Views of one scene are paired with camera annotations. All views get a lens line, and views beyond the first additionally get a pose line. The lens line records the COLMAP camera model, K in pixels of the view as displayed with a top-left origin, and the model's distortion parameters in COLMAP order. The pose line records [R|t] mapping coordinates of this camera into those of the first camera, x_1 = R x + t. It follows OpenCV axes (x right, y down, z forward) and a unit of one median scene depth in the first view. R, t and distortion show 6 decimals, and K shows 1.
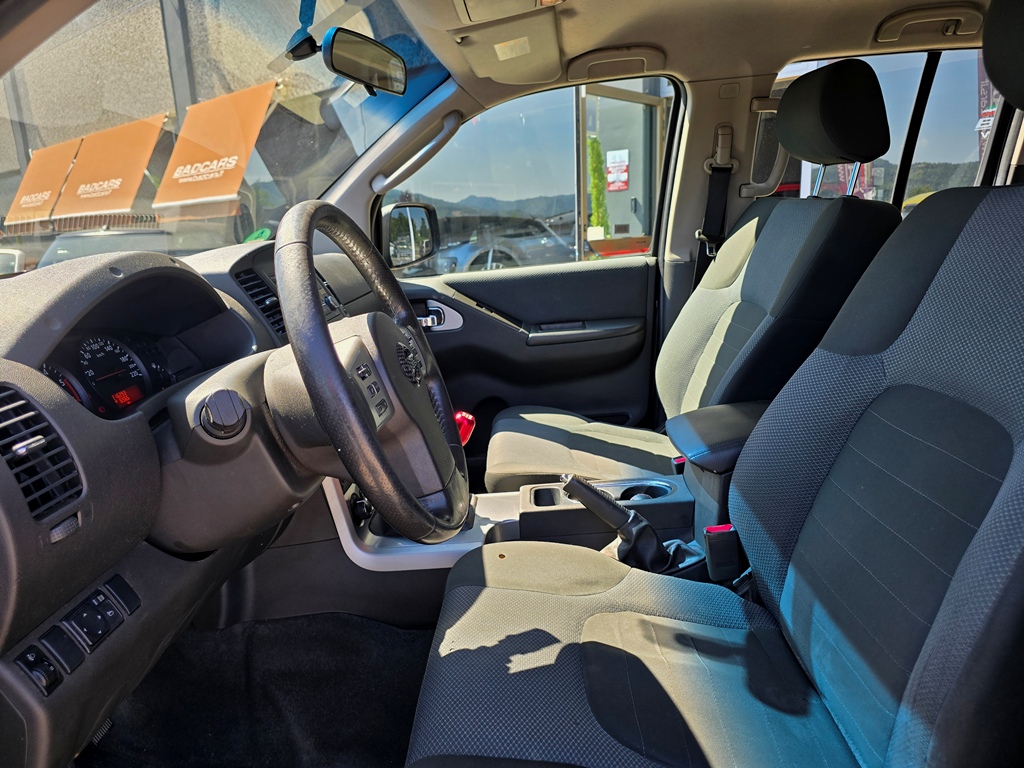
lens RADIAL K [[681.7, 0, 509.0], [0, 681.7, 395.1], [0, 0, 1]] dist [0.020175, -0.003271]
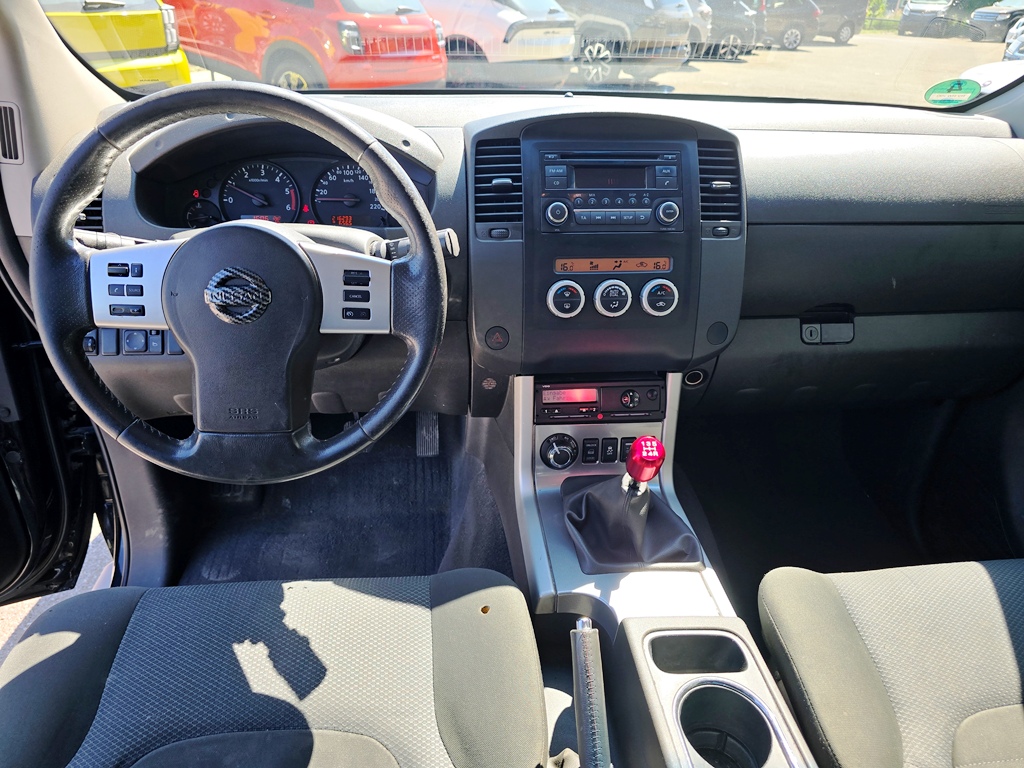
lens RADIAL K [[687.1, 0, 524.5], [0, 687.1, 381.0], [0, 0, 1]] dist [0.057201, -0.059674]
pose [[0.130145, 0.538387, -0.832587, 0.491407], [-0.289799, 0.823715, 0.487350, -0.349429], [0.948198, 0.177857, 0.263227, 0.815410]]
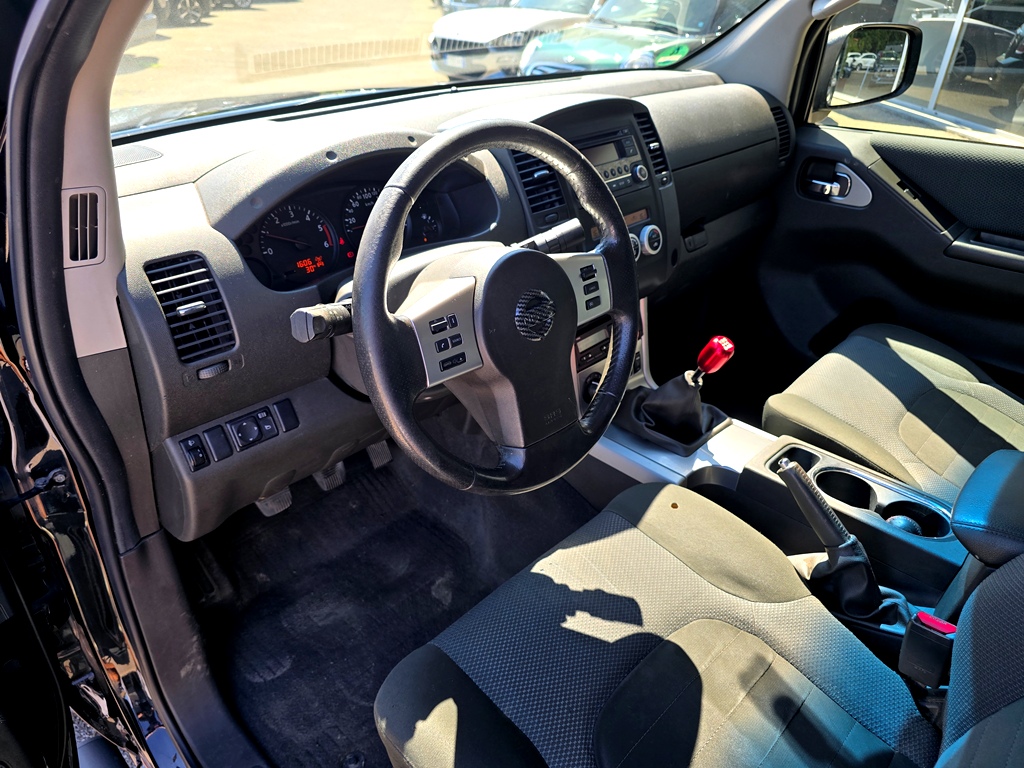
lens RADIAL K [[687.1, 0, 524.5], [0, 687.1, 381.0], [0, 0, 1]] dist [0.057201, -0.059674]
pose [[0.737500, 0.408531, -0.537771, 0.281211], [-0.231912, 0.901064, 0.366470, -0.220319], [0.634280, -0.145556, 0.759278, 0.180358]]
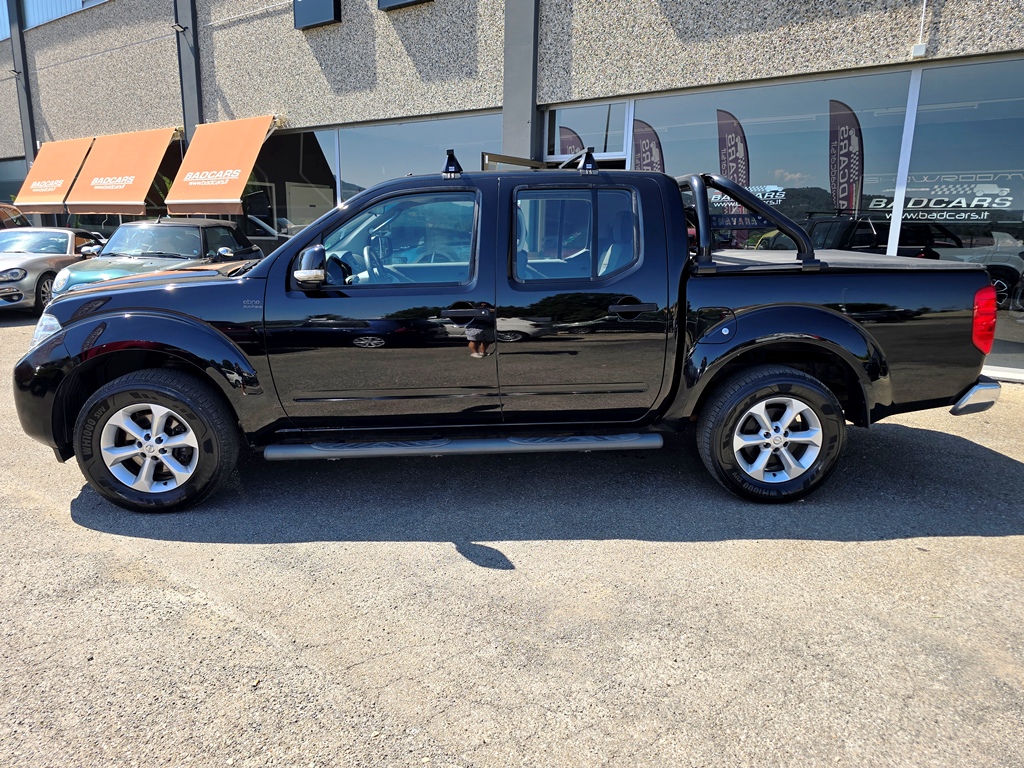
lens RADIAL K [[691.0, 0, 514.1], [0, 691.0, 407.3], [0, 0, 1]] dist [0.092815, -0.106888]
pose [[0.995990, 0.043569, 0.078139, 0.371663], [-0.044102, 0.999014, 0.005098, 0.682343], [-0.077840, -0.008524, 0.996929, -3.452488]]
